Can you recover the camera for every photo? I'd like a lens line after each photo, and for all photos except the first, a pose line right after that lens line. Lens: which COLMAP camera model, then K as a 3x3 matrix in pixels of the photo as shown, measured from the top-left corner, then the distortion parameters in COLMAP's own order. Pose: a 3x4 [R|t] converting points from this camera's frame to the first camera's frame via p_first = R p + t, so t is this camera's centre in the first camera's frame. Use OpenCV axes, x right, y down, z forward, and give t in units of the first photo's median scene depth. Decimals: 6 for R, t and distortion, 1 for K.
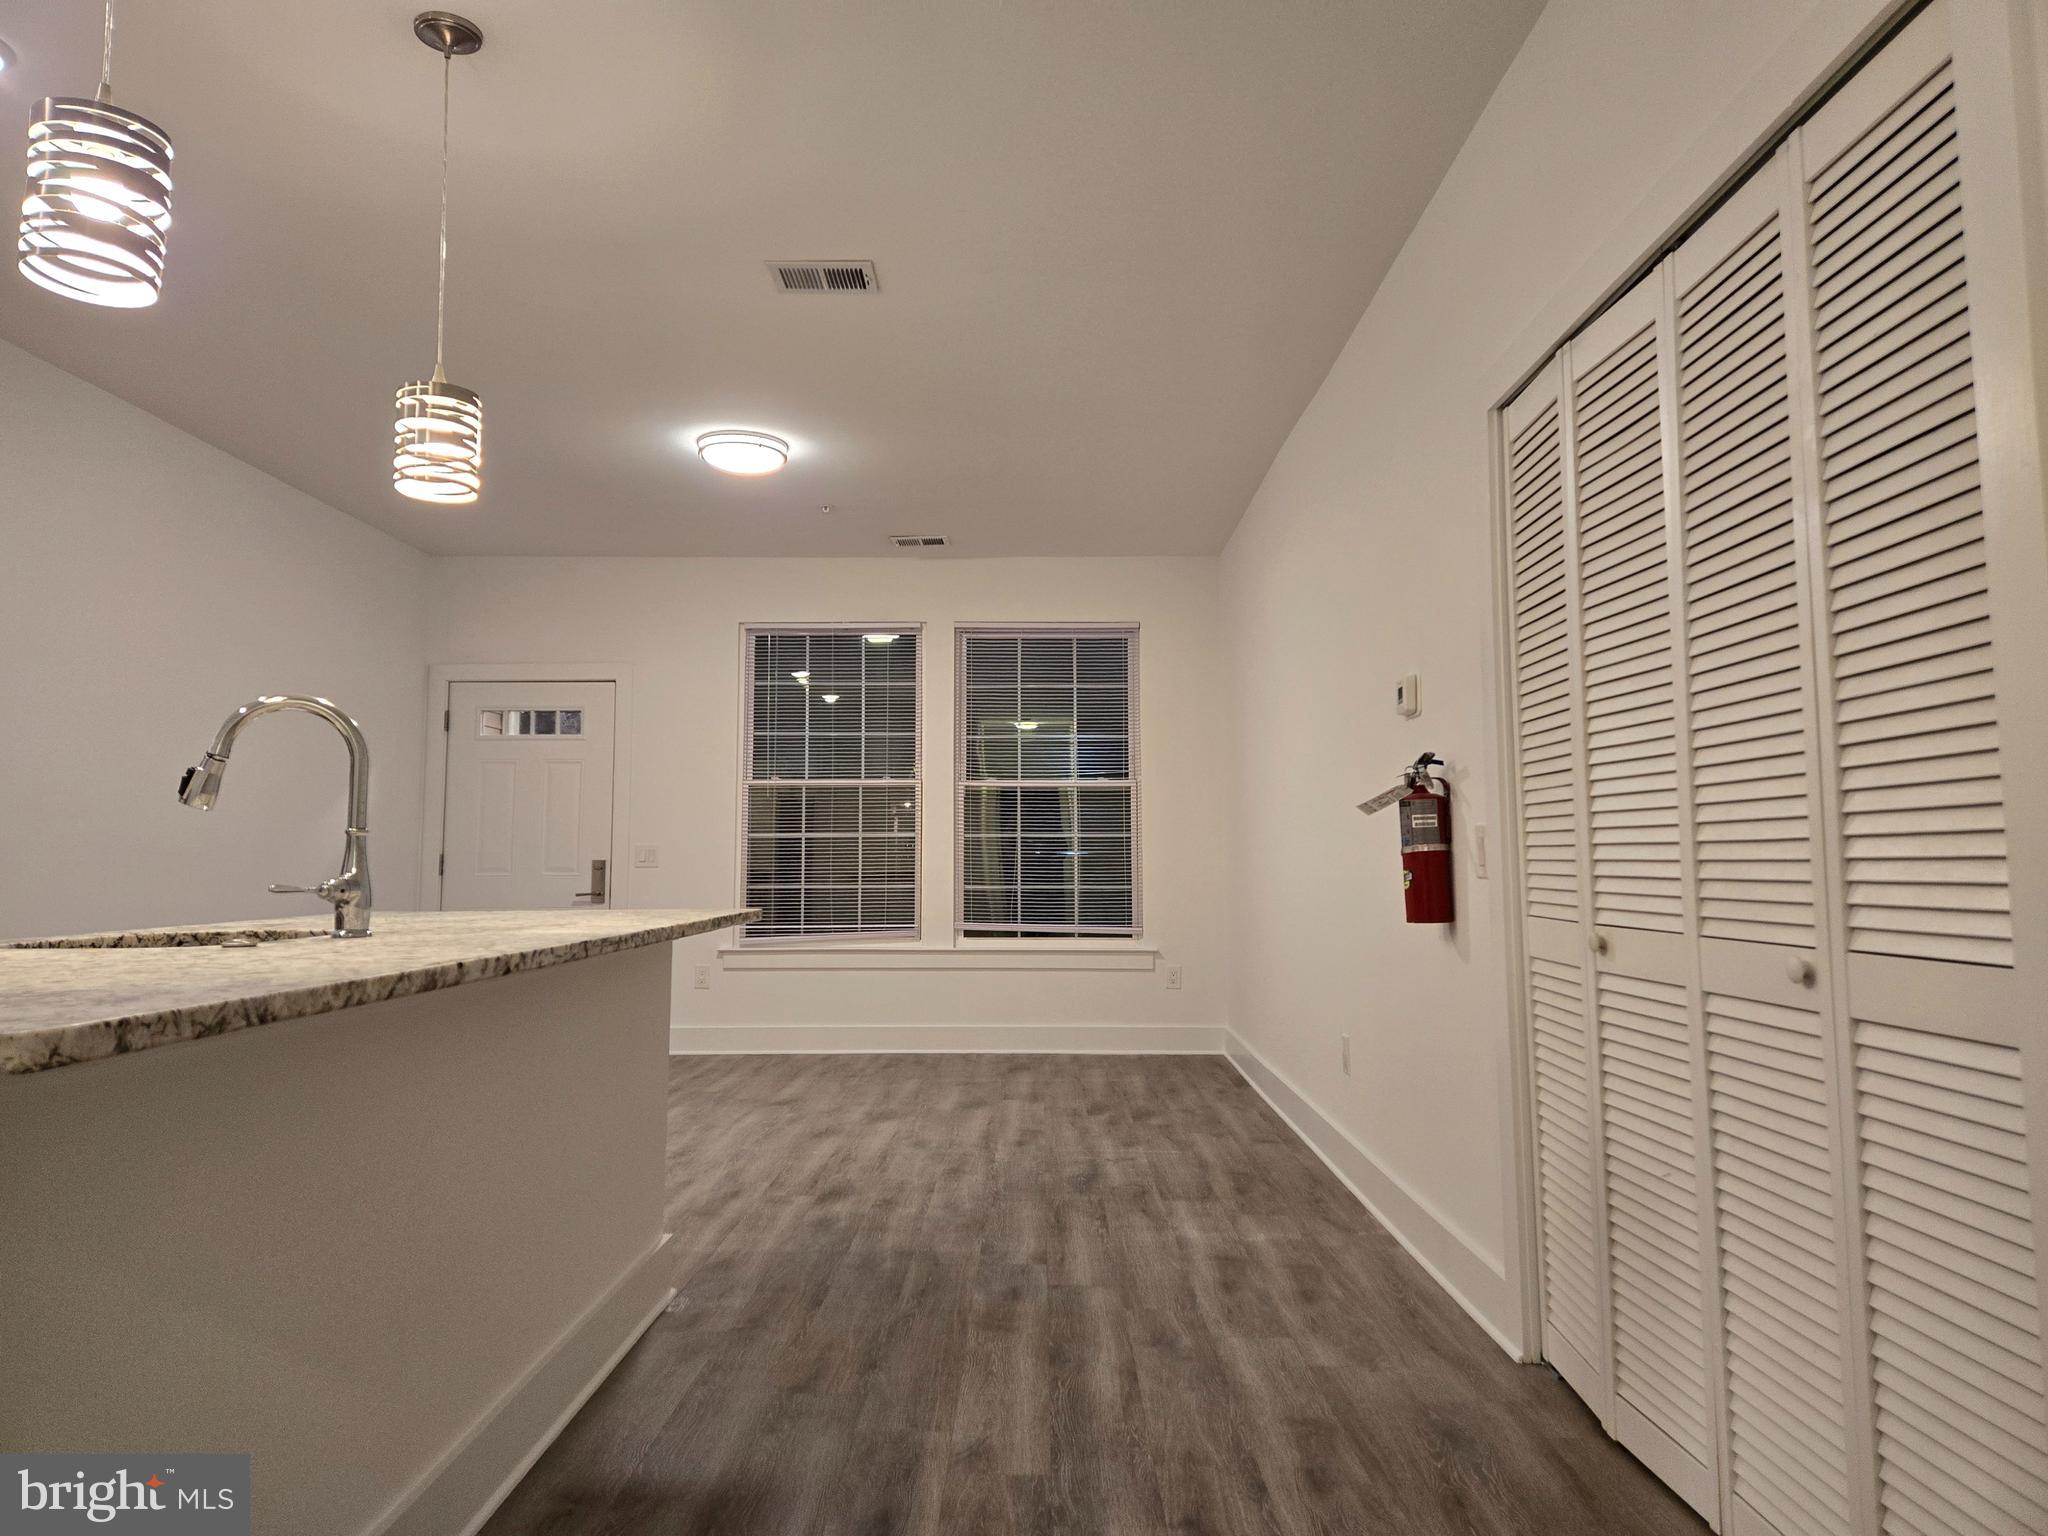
lens RADIAL K [[1373.8, 0, 1021.4], [0, 1373.8, 755.0], [0, 0, 1]] dist [0.046954, -0.013544]
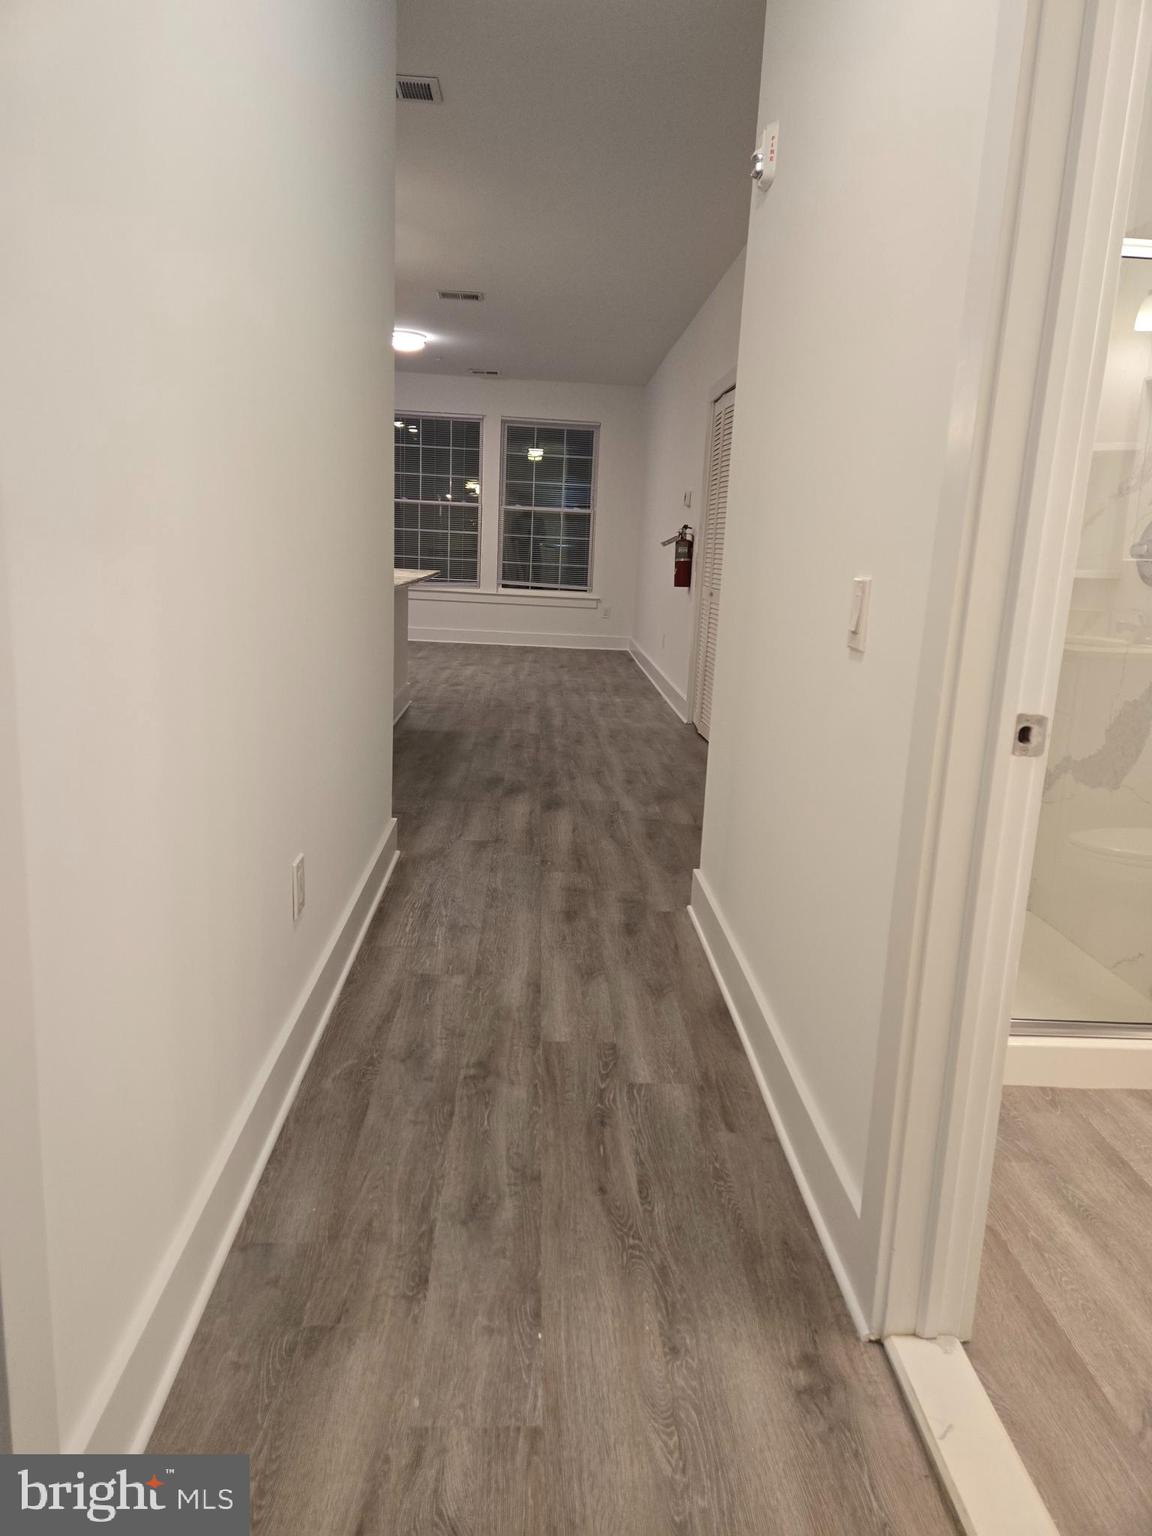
lens RADIAL K [[1030.4, 0, 583.6], [0, 1030.4, 760.3], [0, 0, 1]] dist [0.046954, -0.013544]
pose [[0.997166, 0.039135, 0.064254, -0.012840], [-0.055812, 0.957504, 0.282970, -0.065809], [-0.050450, -0.285754, 0.956974, -0.585589]]
